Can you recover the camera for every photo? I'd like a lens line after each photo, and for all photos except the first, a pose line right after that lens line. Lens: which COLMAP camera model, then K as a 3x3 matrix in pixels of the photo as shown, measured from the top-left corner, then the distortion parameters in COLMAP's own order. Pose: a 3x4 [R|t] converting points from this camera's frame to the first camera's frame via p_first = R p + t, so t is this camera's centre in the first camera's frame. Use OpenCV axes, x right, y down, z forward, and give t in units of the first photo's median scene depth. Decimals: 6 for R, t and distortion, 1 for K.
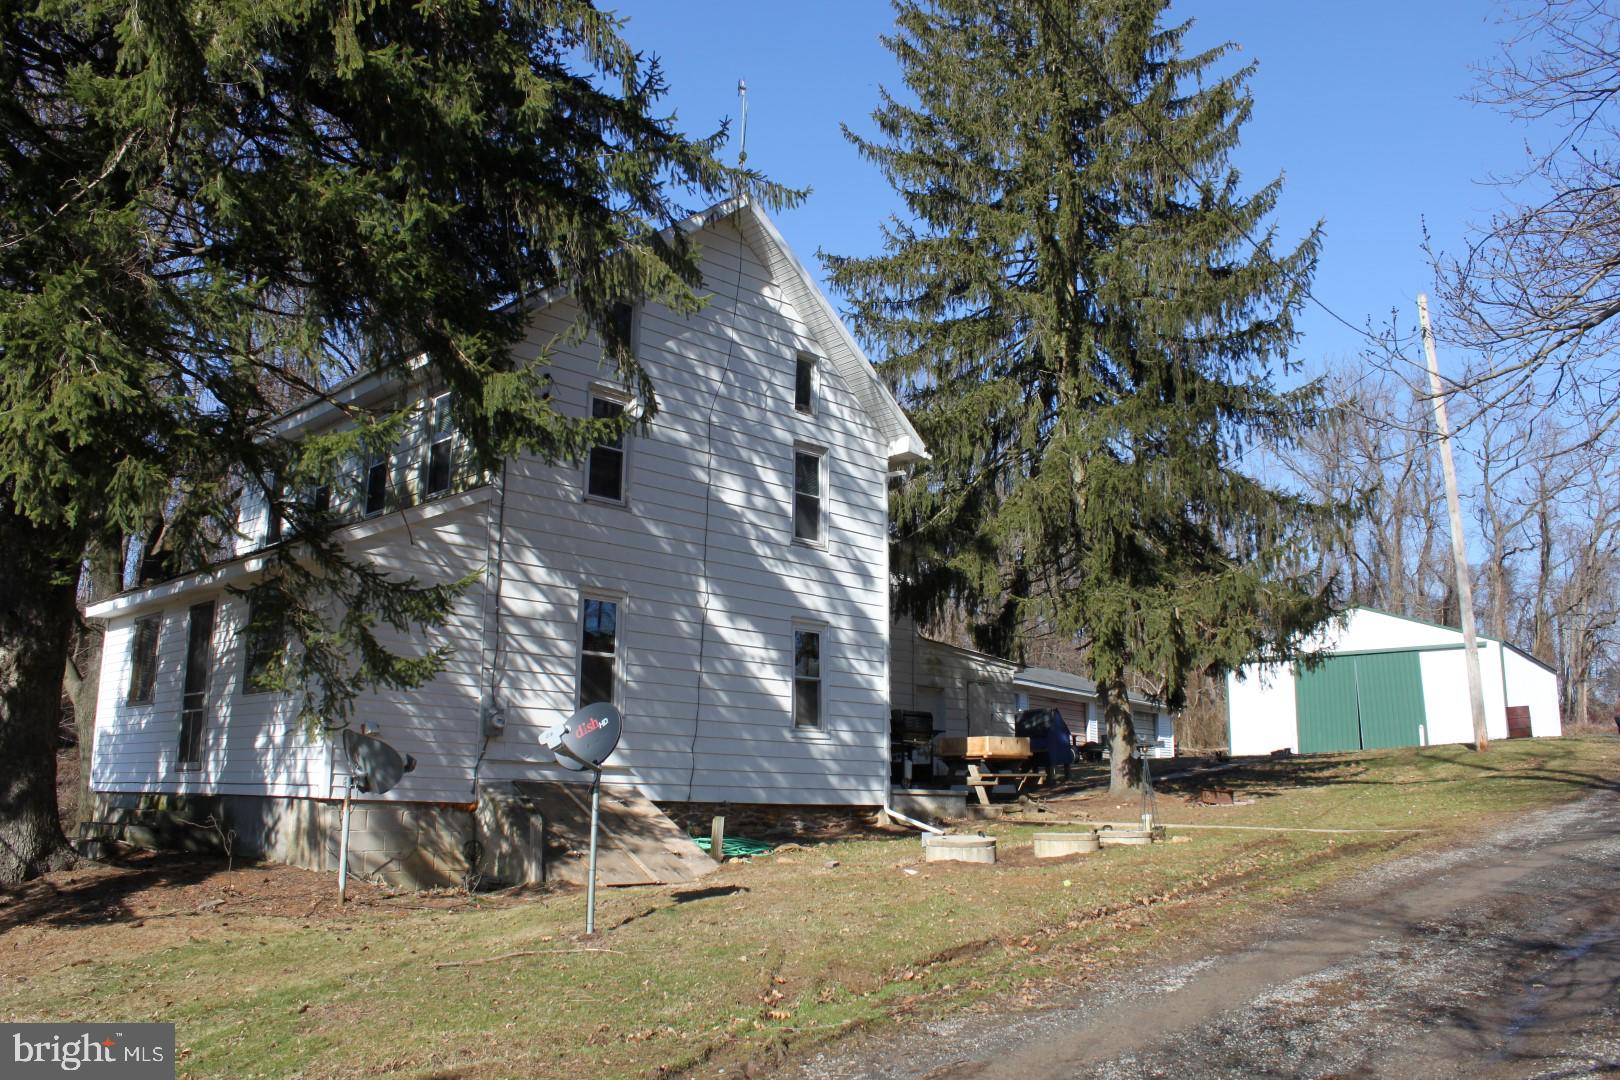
lens RADIAL K [[1258.2, 0, 905.8], [0, 1258.2, 538.3], [0, 0, 1]] dist [-0.130847, 0.149123]
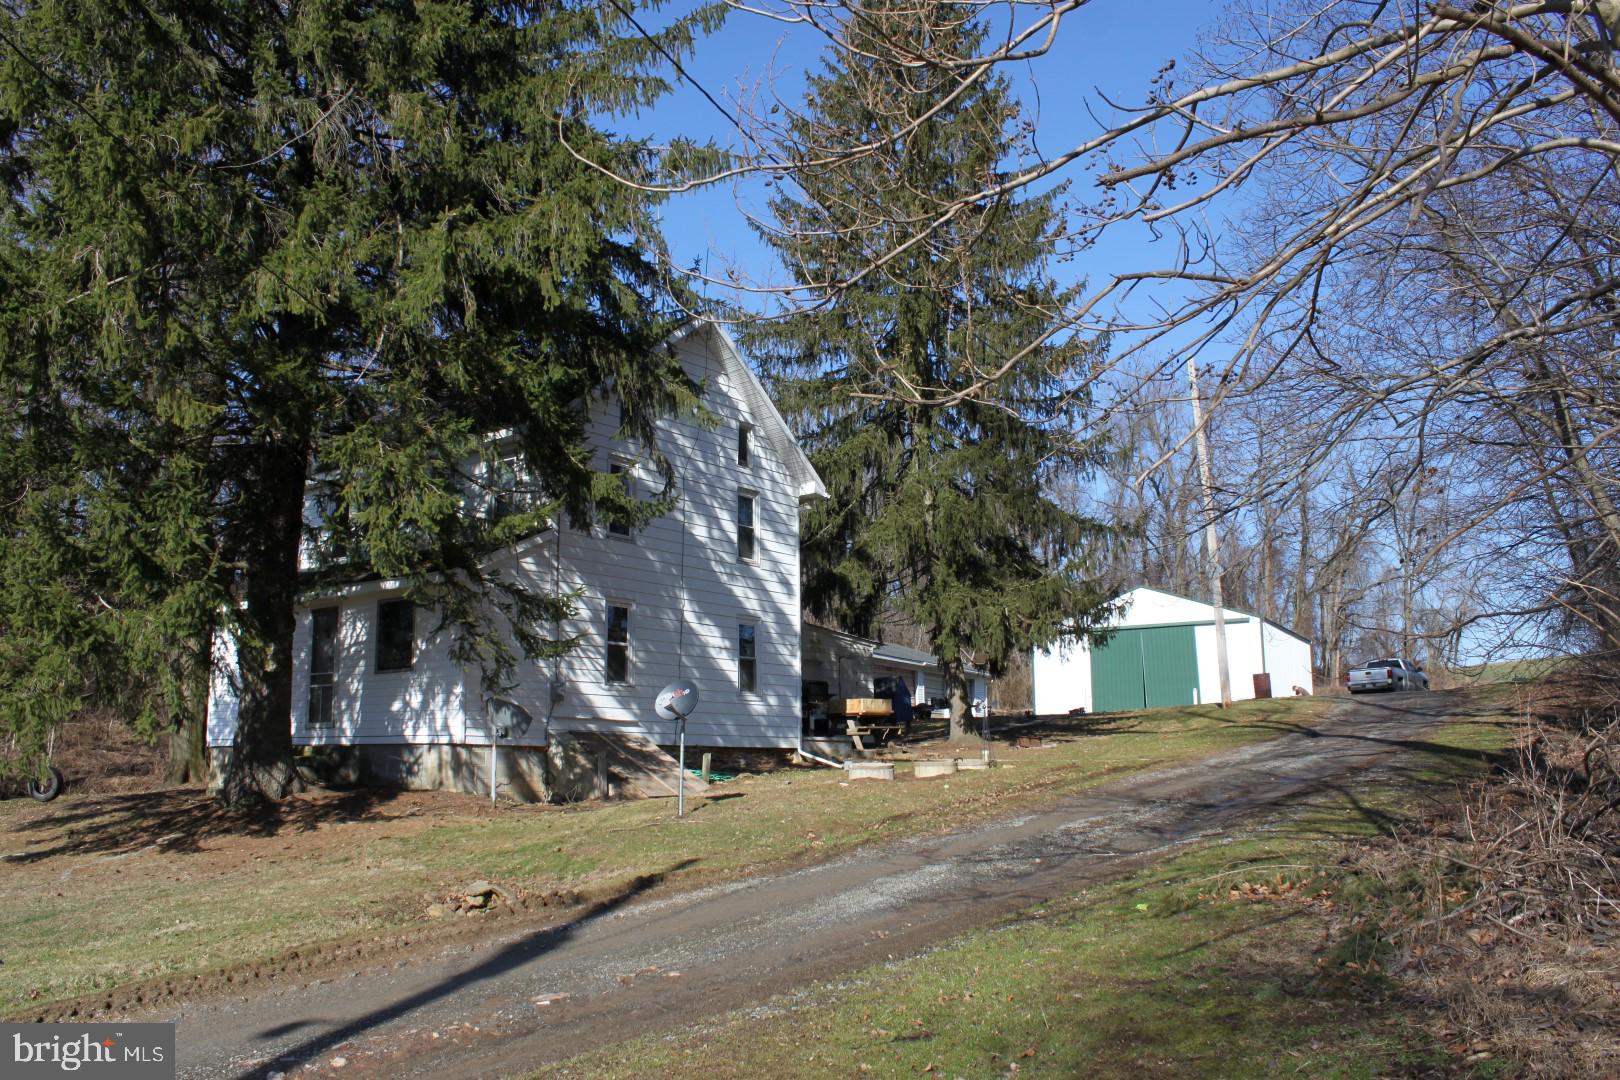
lens RADIAL K [[1258.2, 0, 905.8], [0, 1258.2, 538.3], [0, 0, 1]] dist [-0.130847, 0.149123]
pose [[0.988176, 0.010500, 0.152965, -0.108320], [-0.014859, 0.999515, 0.027382, -0.057650], [-0.152604, -0.029331, 0.987852, -0.371475]]
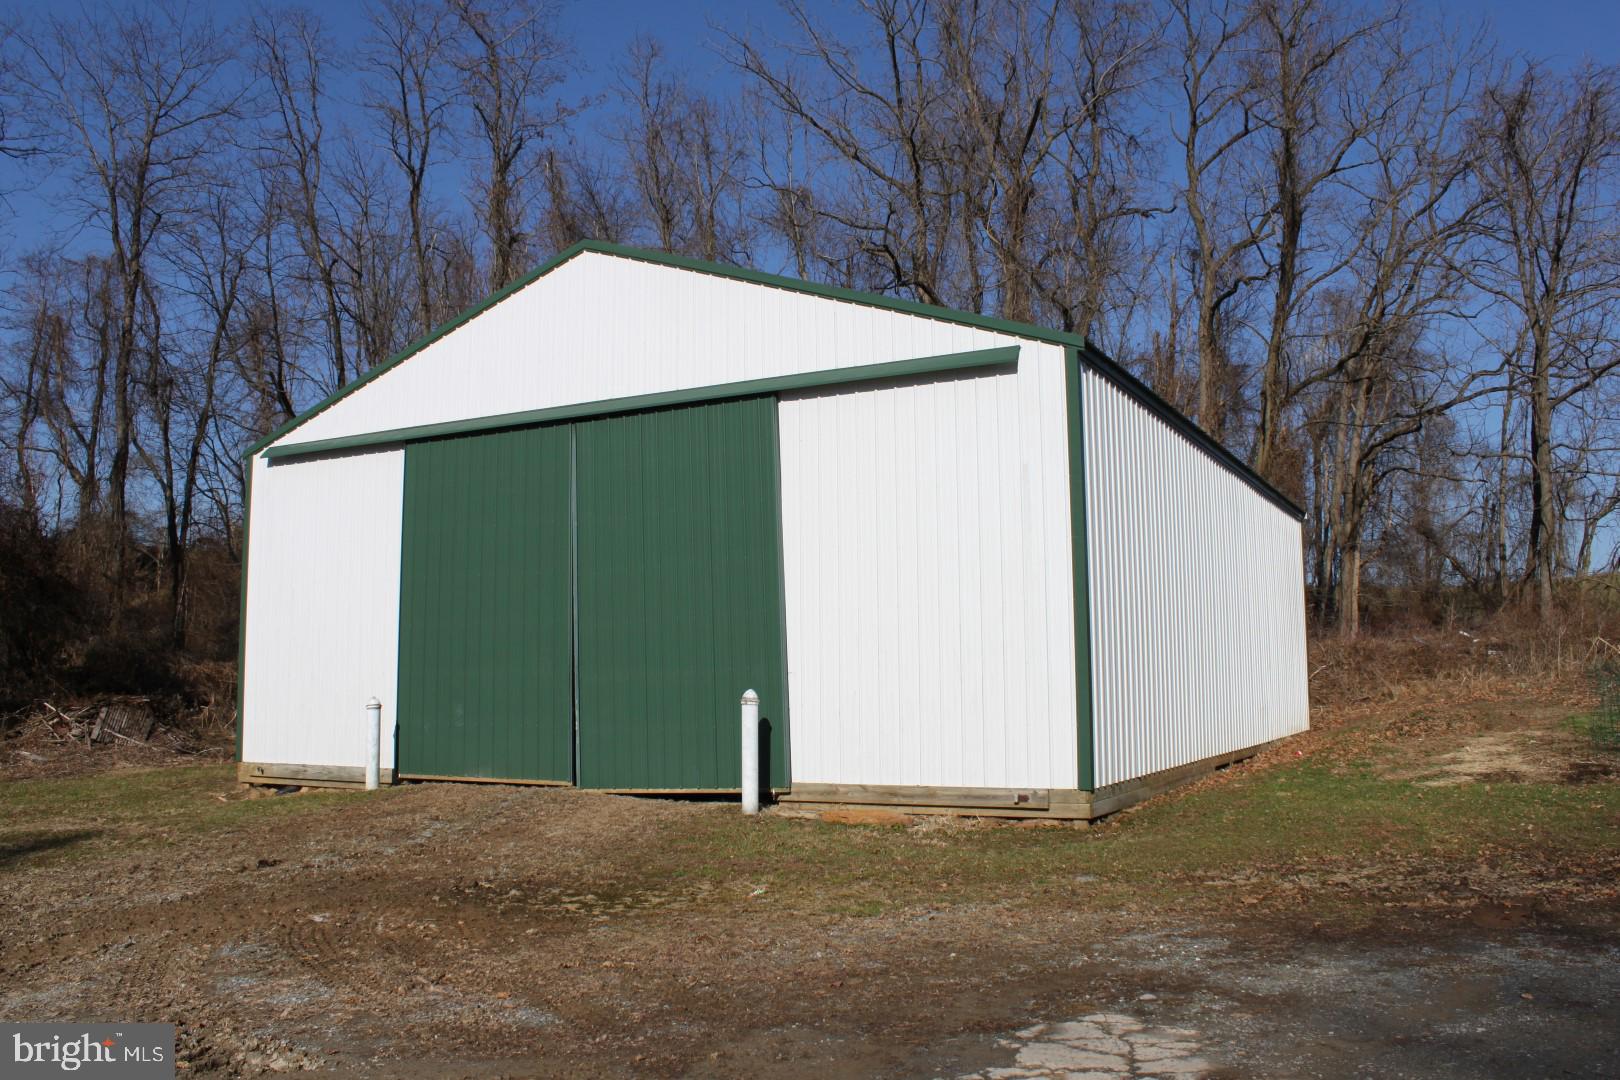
lens RADIAL K [[1258.2, 0, 905.8], [0, 1258.2, 538.3], [0, 0, 1]] dist [-0.130847, 0.149123]
pose [[0.986153, -0.003564, 0.165801, 1.193880], [-0.011633, 0.995820, 0.090597, 0.290189], [-0.165430, -0.091272, 0.981989, 2.205321]]
